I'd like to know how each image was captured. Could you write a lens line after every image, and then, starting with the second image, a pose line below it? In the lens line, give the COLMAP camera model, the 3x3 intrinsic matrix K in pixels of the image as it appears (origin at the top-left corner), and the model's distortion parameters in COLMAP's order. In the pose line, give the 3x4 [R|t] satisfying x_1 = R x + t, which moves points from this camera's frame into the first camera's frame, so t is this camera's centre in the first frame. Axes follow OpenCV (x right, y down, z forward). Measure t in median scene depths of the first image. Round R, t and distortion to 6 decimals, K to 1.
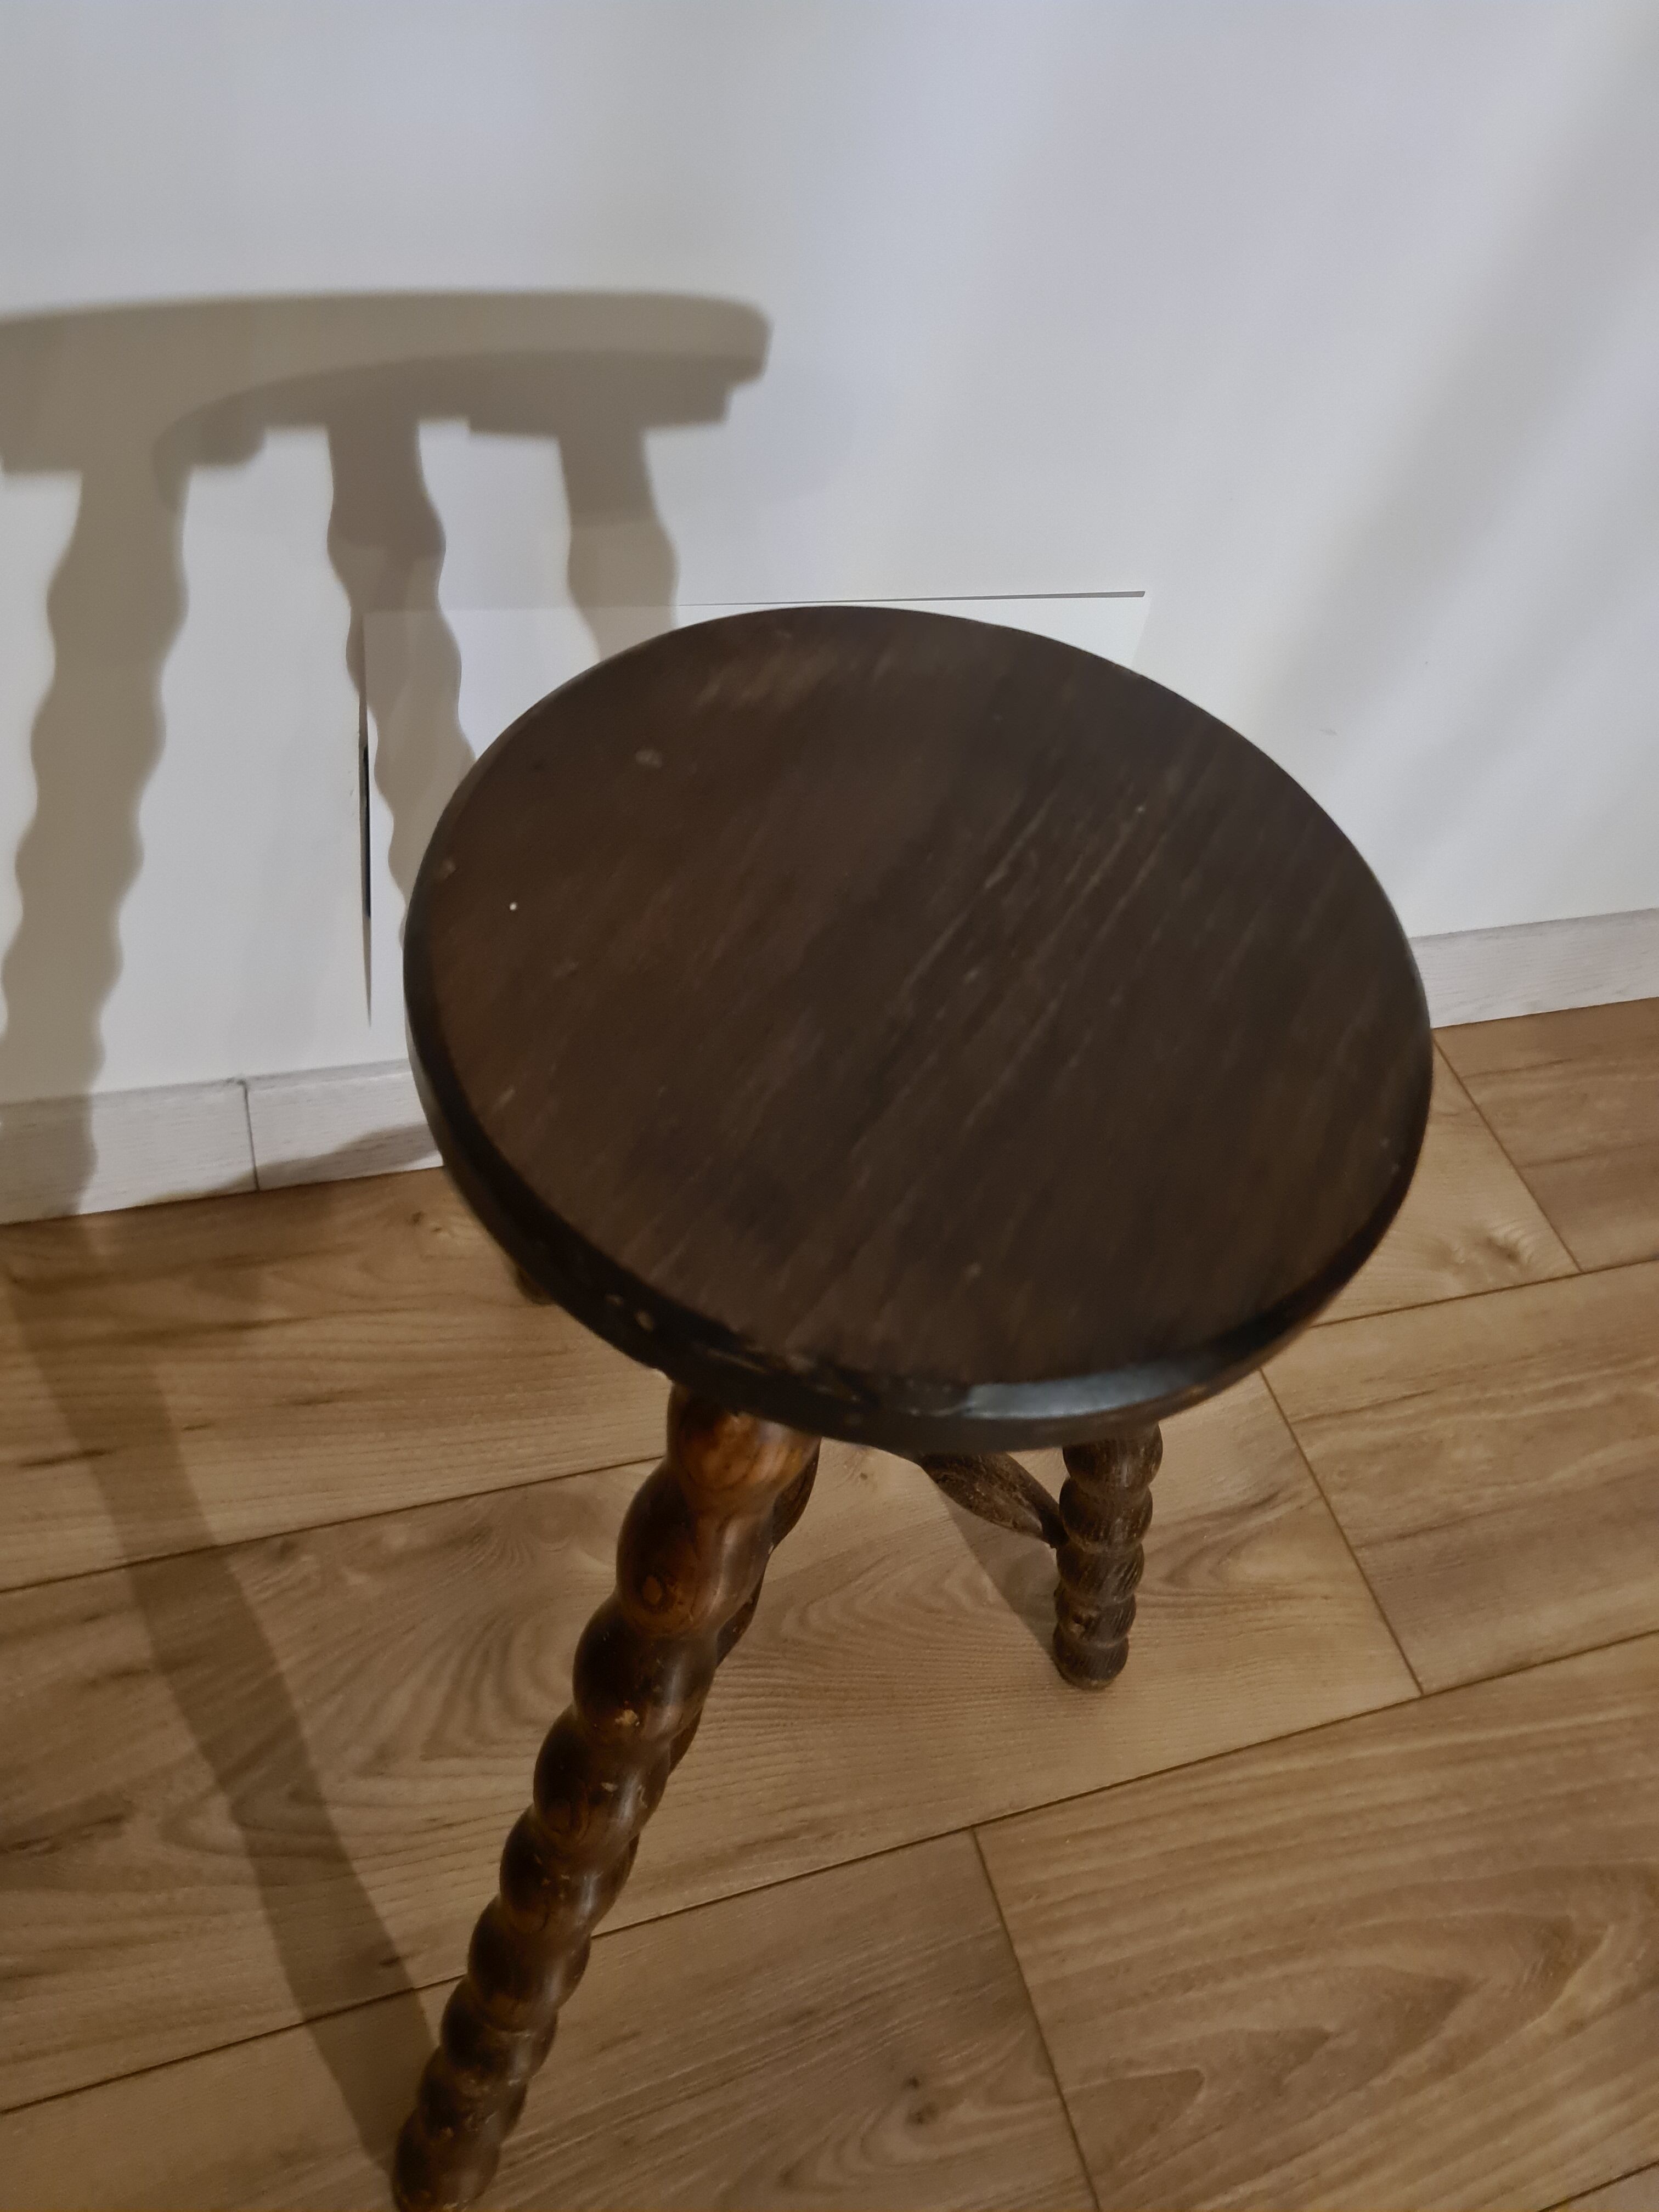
lens RADIAL K [[1667.0, 0, 791.5], [0, 1667.0, 1086.9], [0, 0, 1]] dist [0.055202, -0.051134]
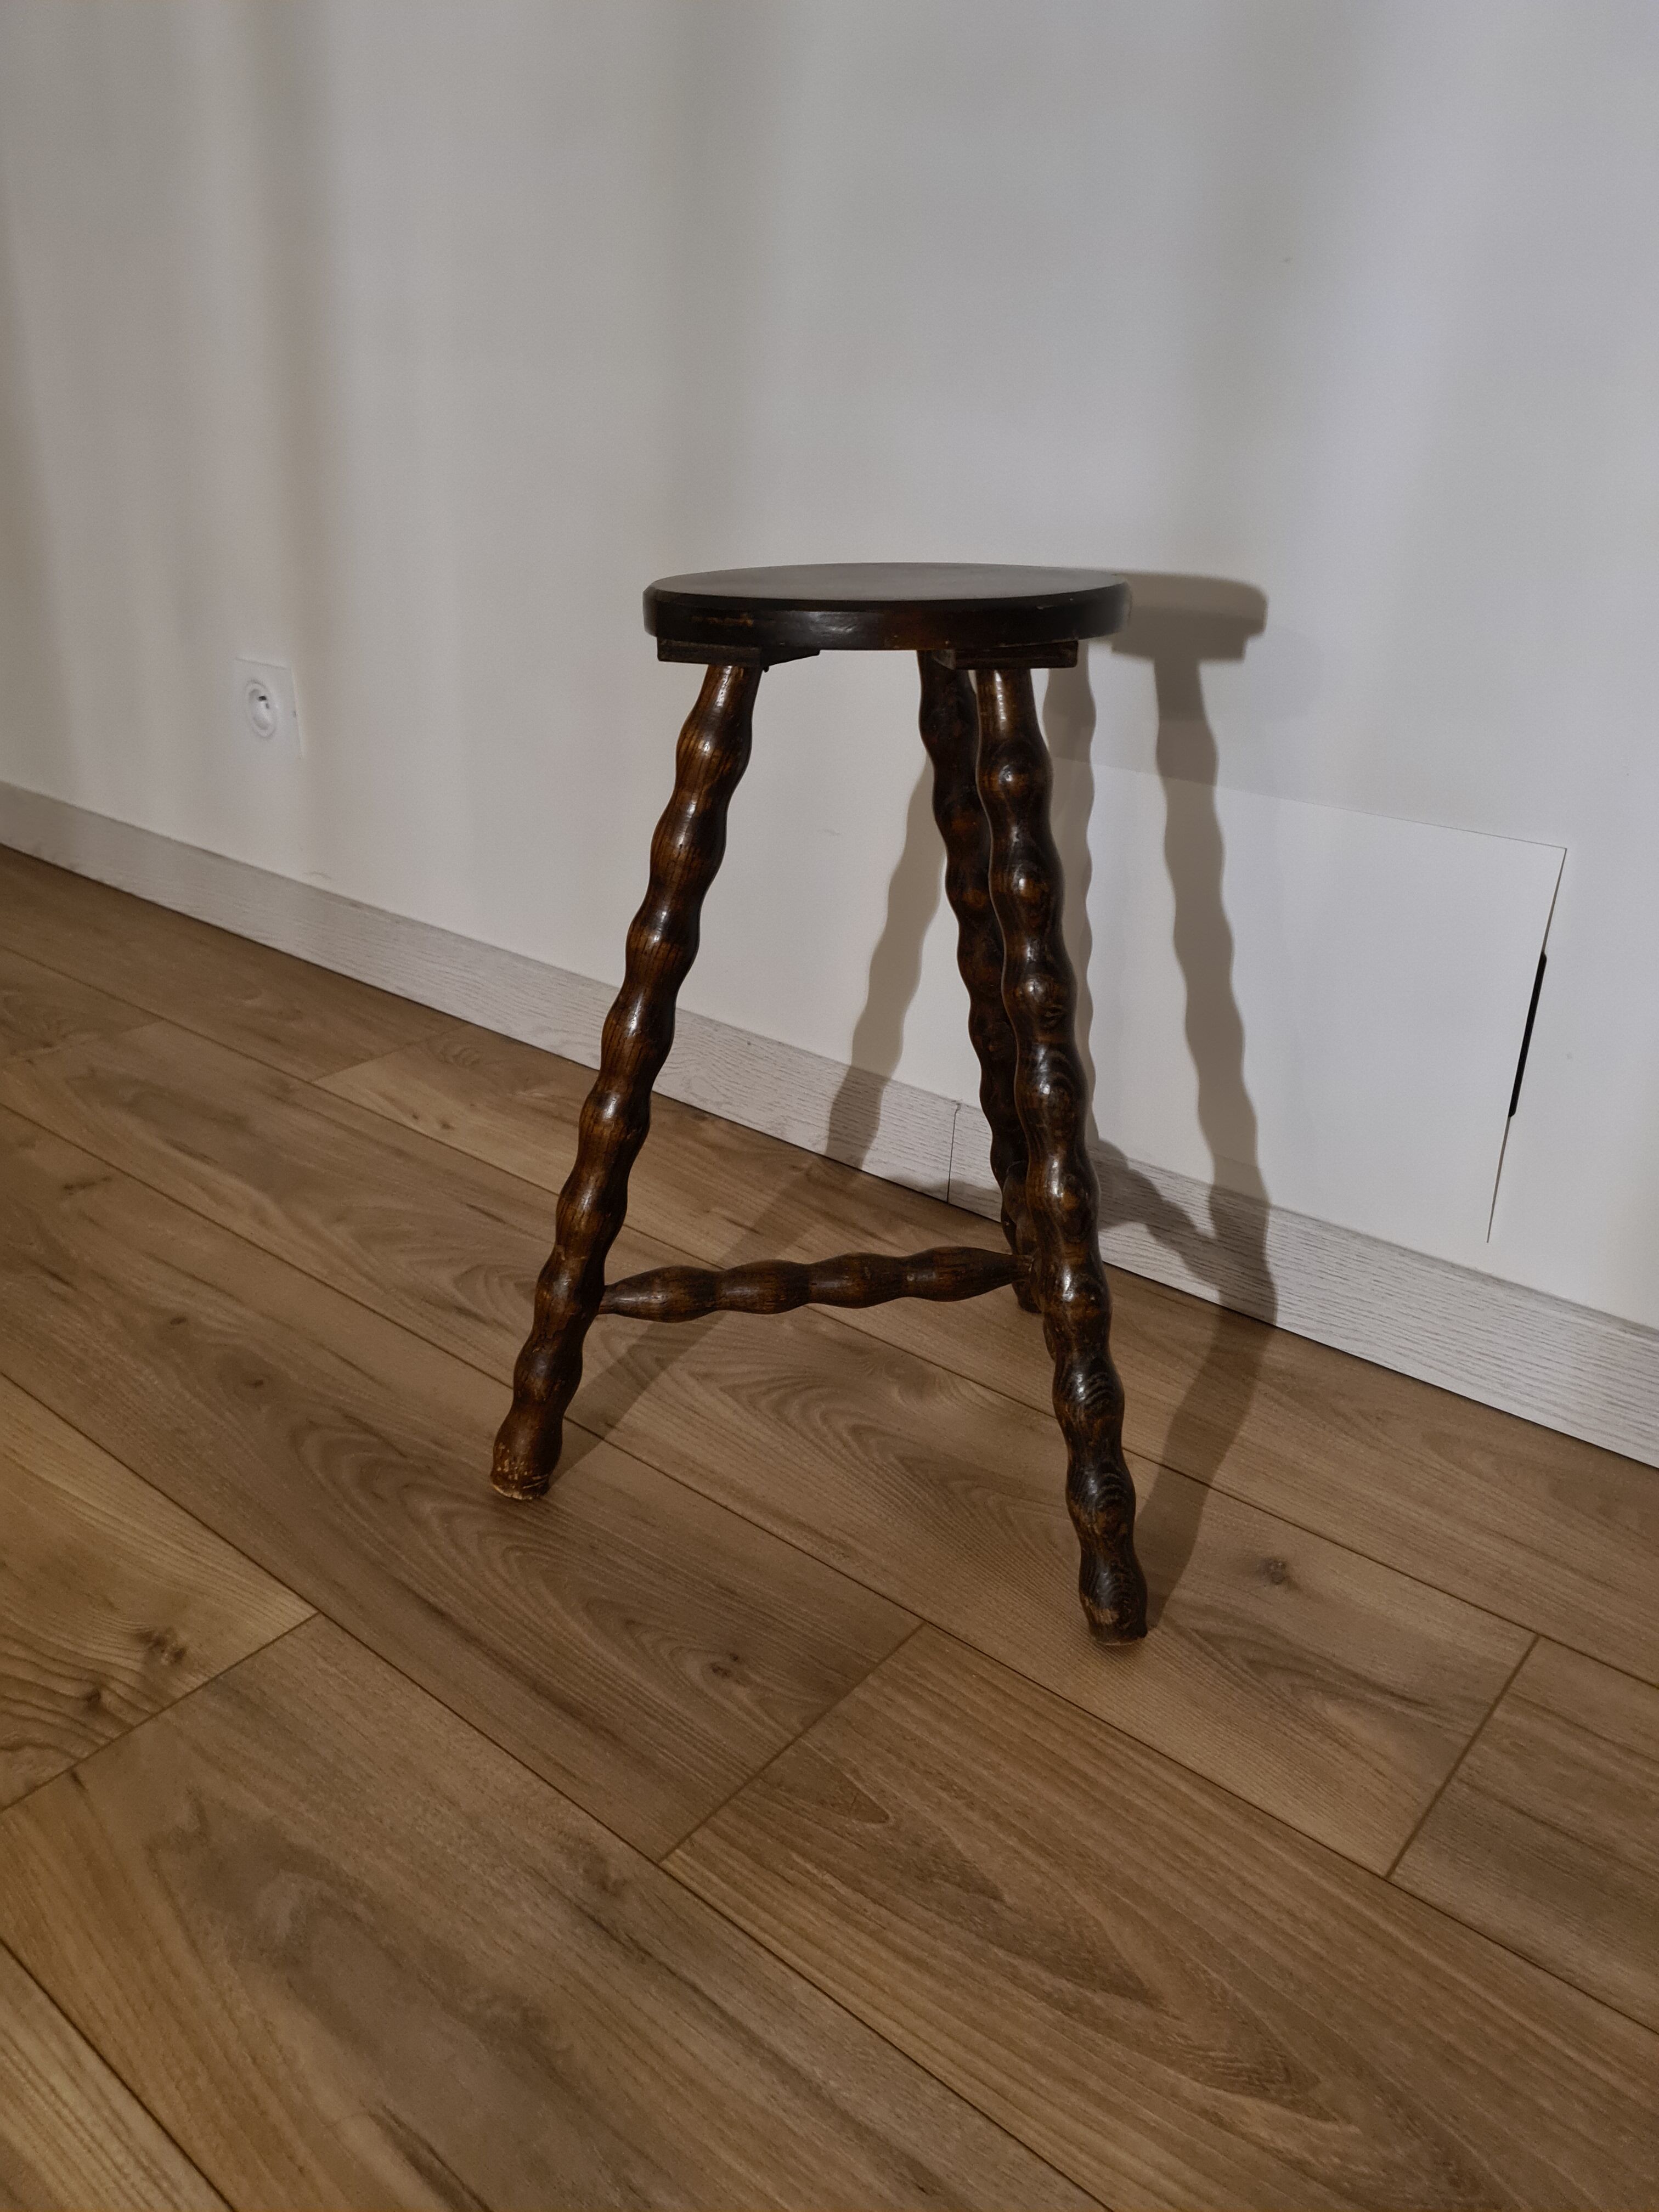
lens RADIAL K [[1668.6, 0, 821.4], [0, 1668.6, 1087.4], [0, 0, 1]] dist [0.055119, -0.047801]
pose [[0.544228, 0.162997, -0.822951, 0.982751], [-0.605317, 0.755484, -0.250670, 0.504002], [0.580867, 0.634568, 0.509820, 0.126156]]
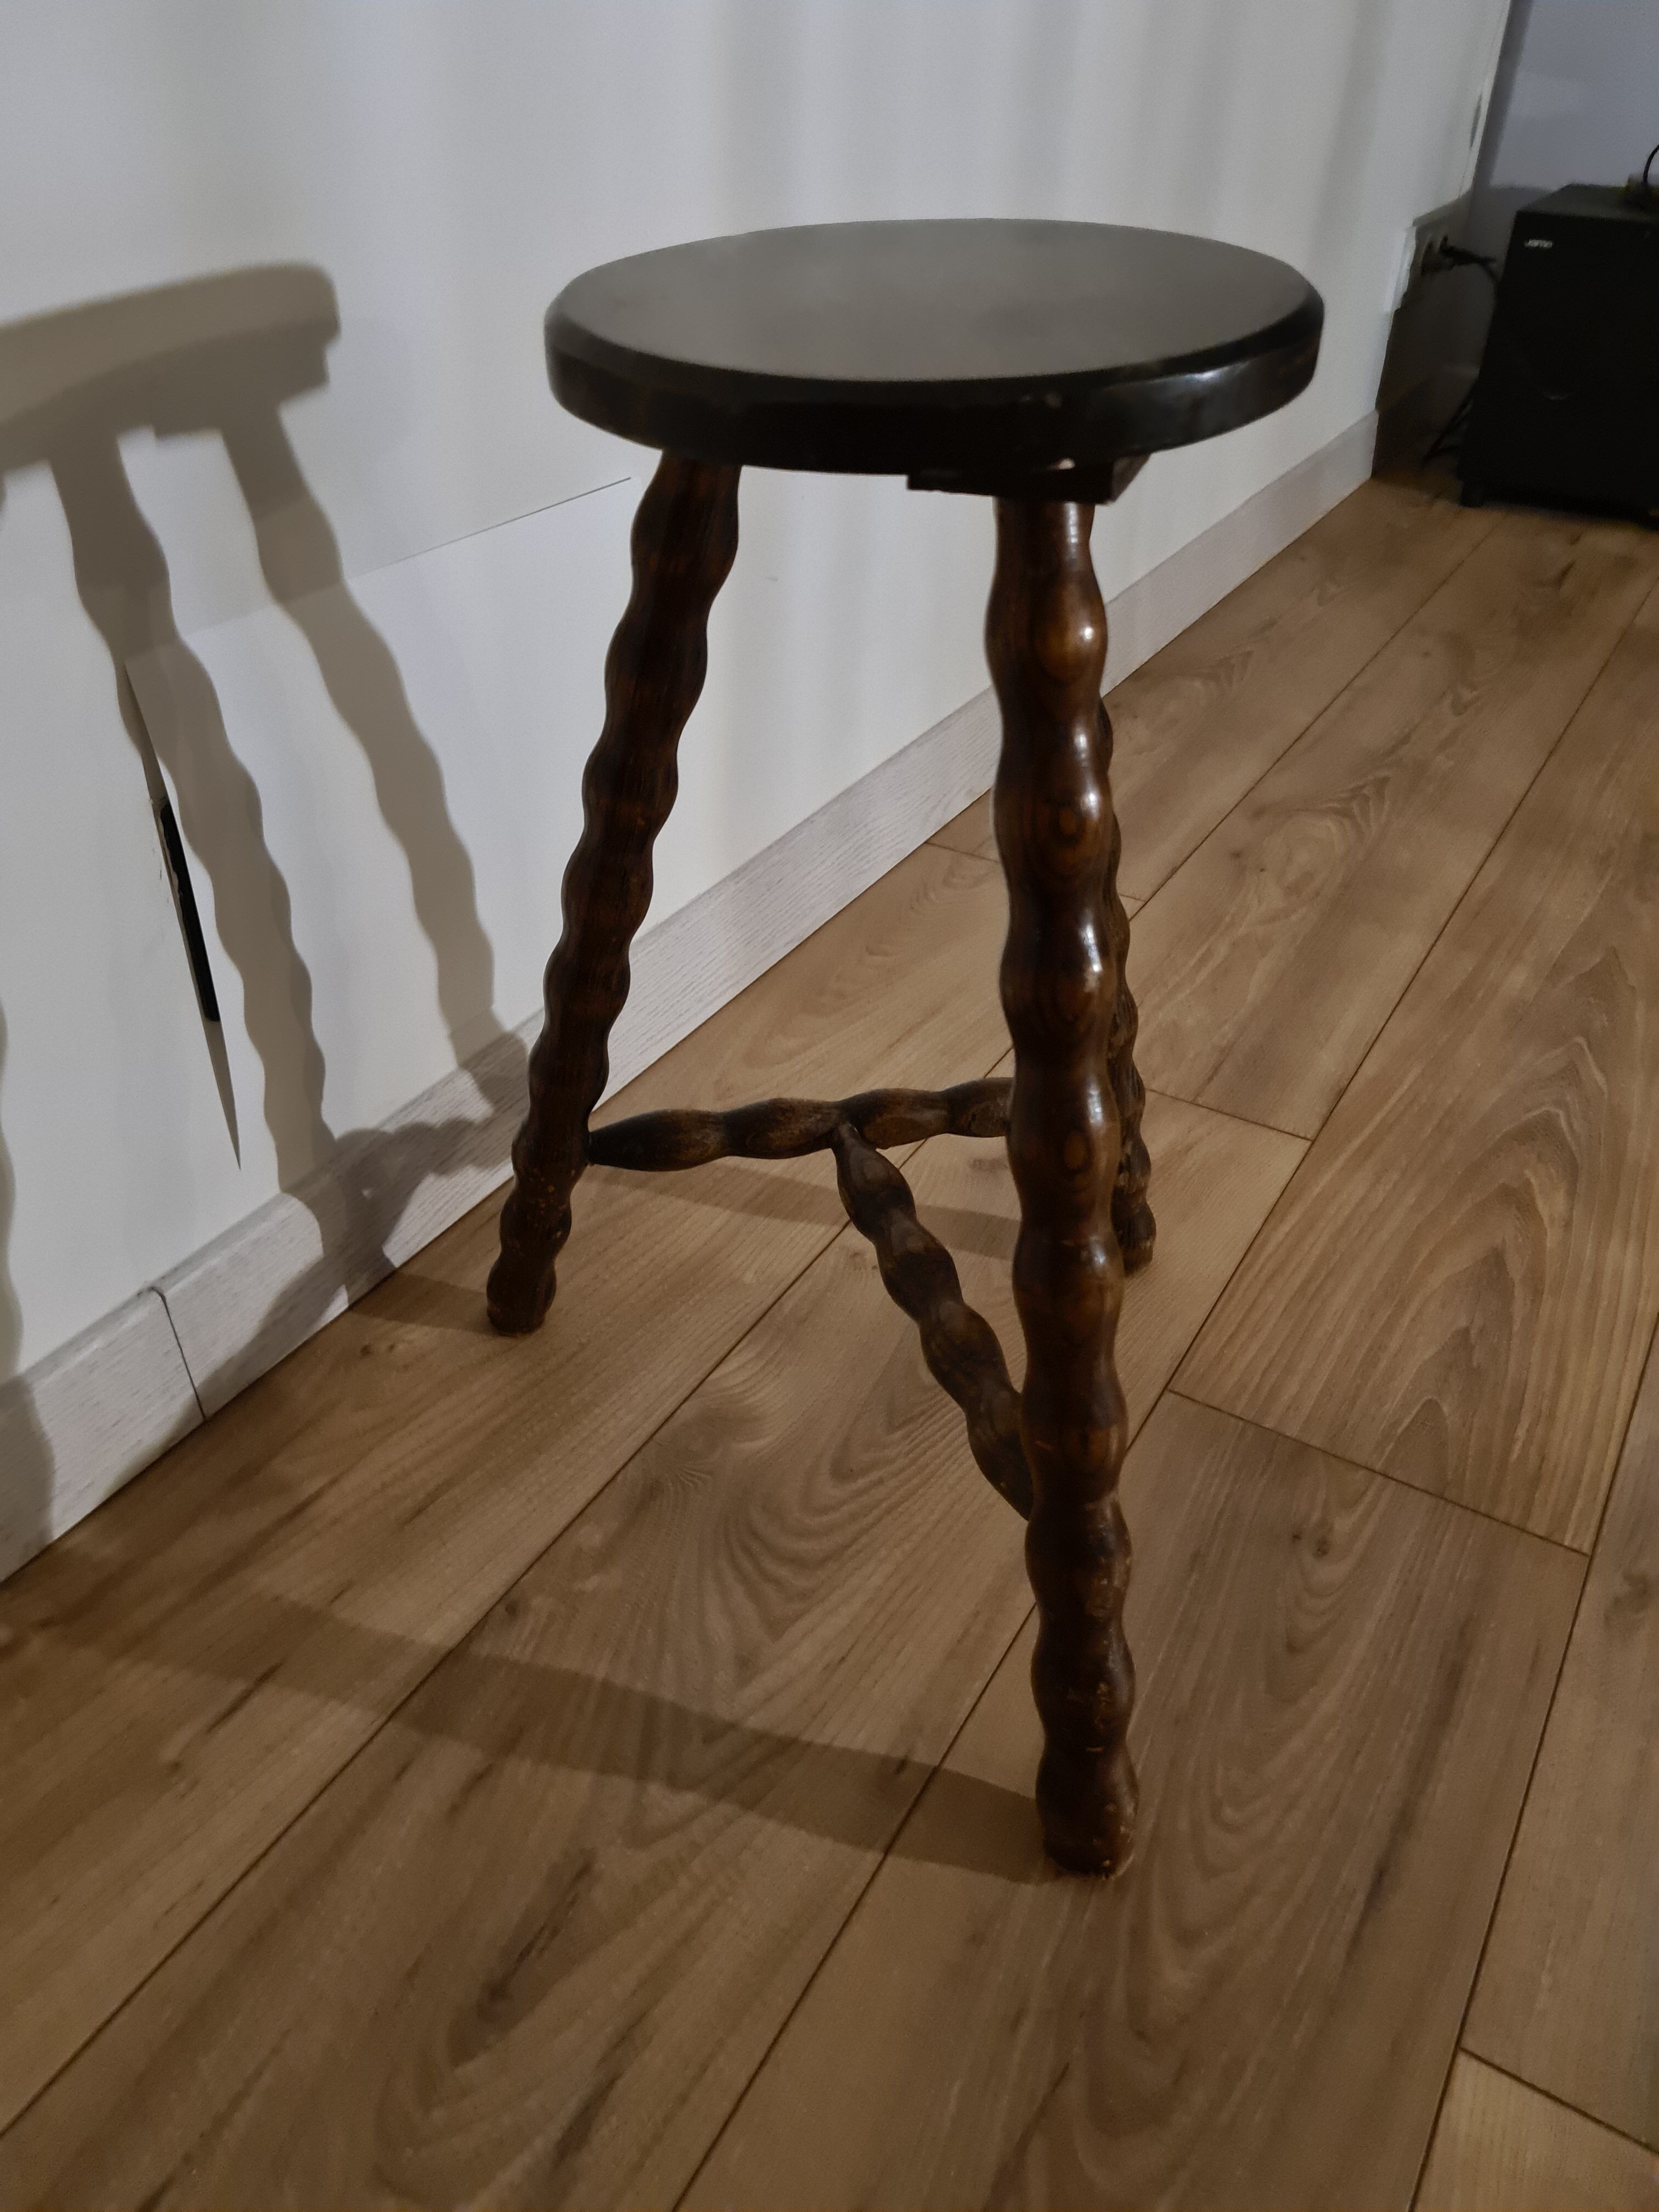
lens RADIAL K [[1668.6, 0, 821.4], [0, 1668.6, 1087.4], [0, 0, 1]] dist [0.055119, -0.047801]
pose [[0.728174, -0.522409, 0.443680, -0.456176], [0.613208, 0.785732, -0.081249, 0.236767], [-0.306168, 0.331231, 0.892495, 0.009952]]
